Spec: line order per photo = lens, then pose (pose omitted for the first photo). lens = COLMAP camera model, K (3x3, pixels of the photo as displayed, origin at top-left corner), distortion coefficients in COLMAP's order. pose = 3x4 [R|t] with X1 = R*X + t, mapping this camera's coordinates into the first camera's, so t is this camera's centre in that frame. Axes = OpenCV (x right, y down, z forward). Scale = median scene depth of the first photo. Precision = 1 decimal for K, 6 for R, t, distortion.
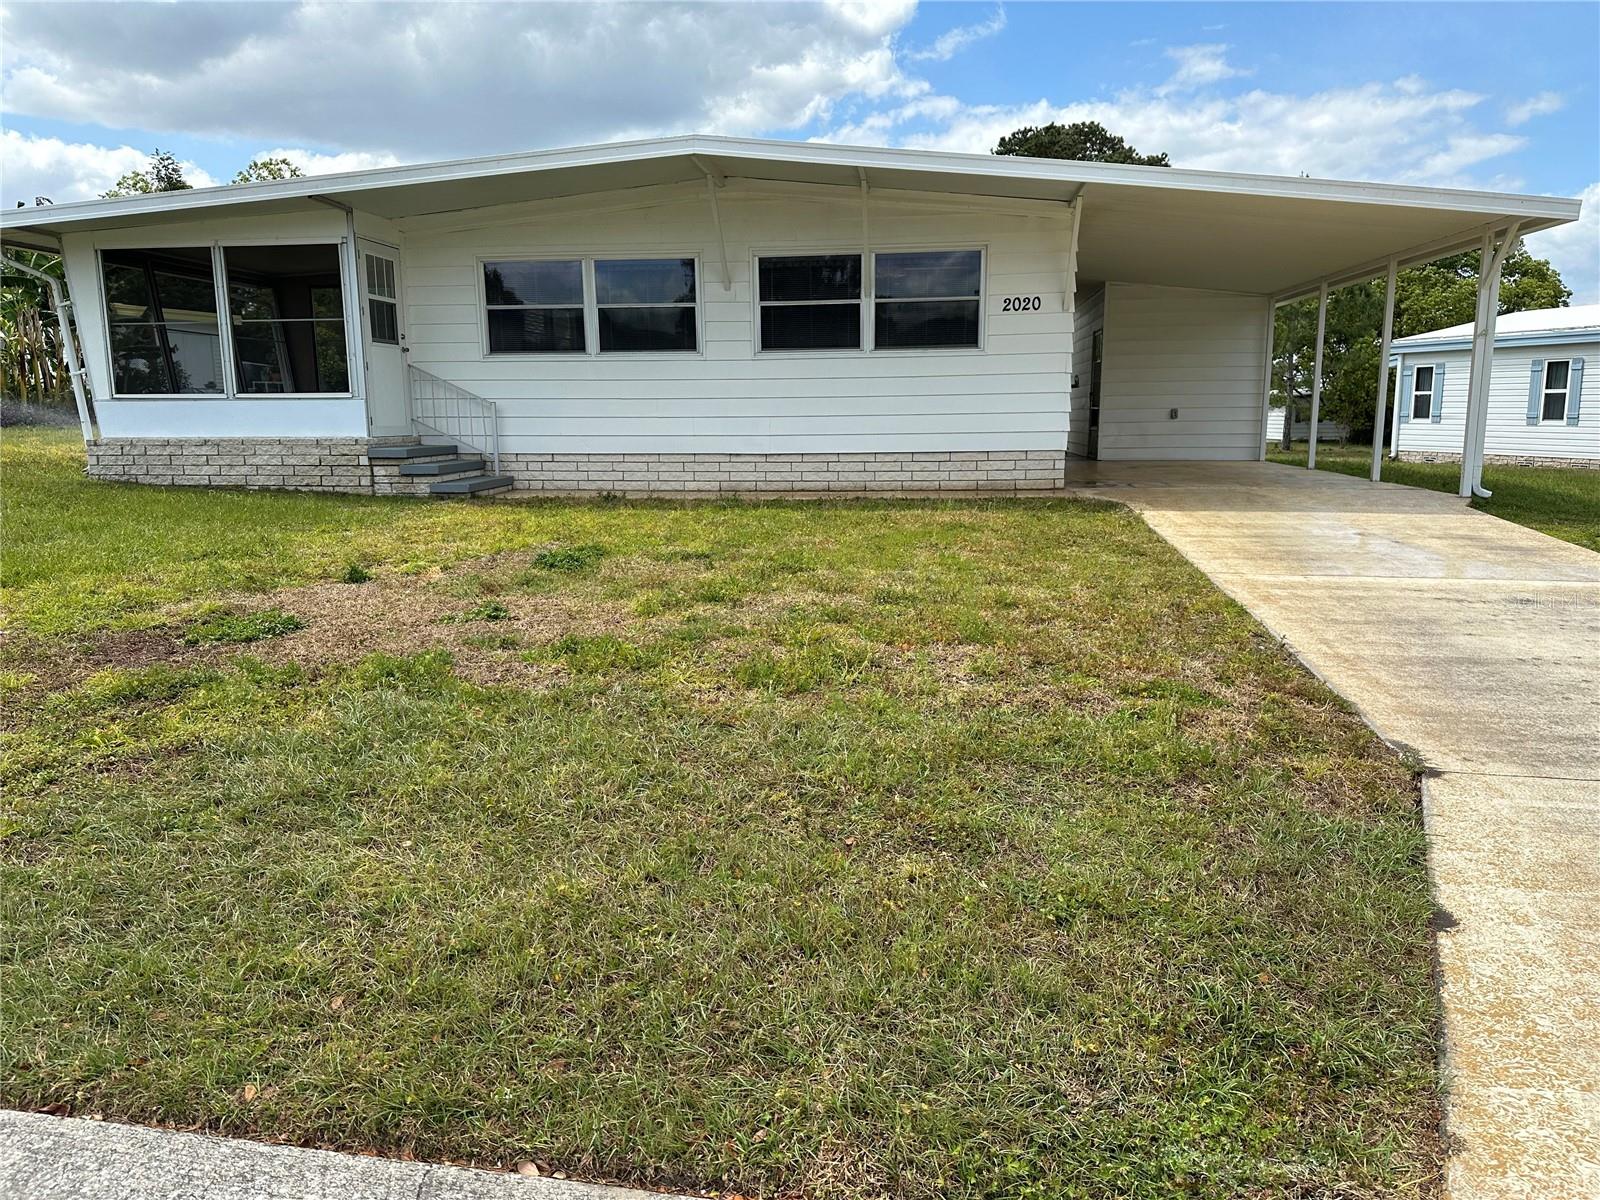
lens RADIAL K [[1115.9, 0, 795.8], [0, 1115.9, 598.4], [0, 0, 1]] dist [0.010703, -0.024896]
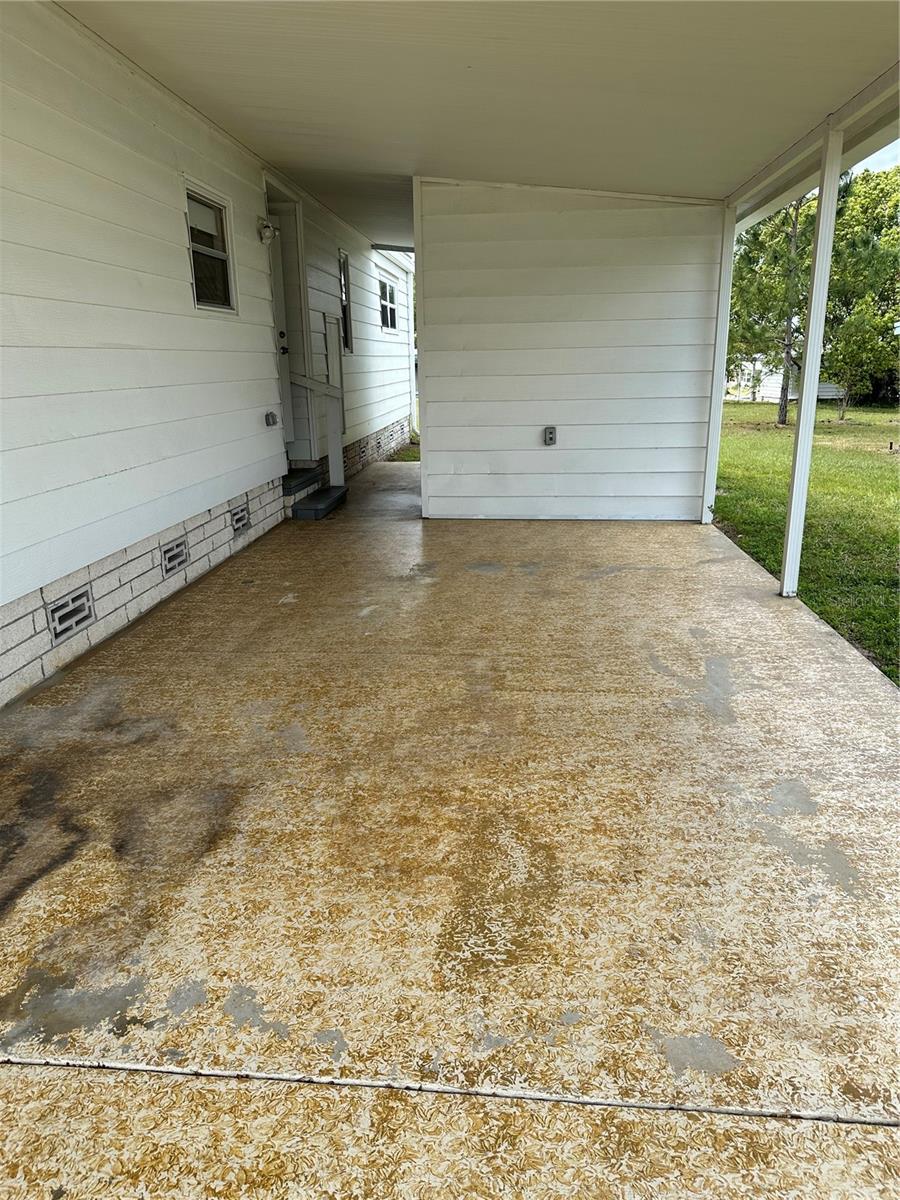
lens RADIAL K [[836.9, 0, 451.0], [0, 836.9, 603.7], [0, 0, 1]] dist [0.010703, -0.024896]
pose [[0.999314, -0.021954, 0.029810, 0.276583], [0.017886, 0.991292, 0.130462, -0.138088], [-0.032415, -0.129839, 0.991005, 0.587053]]
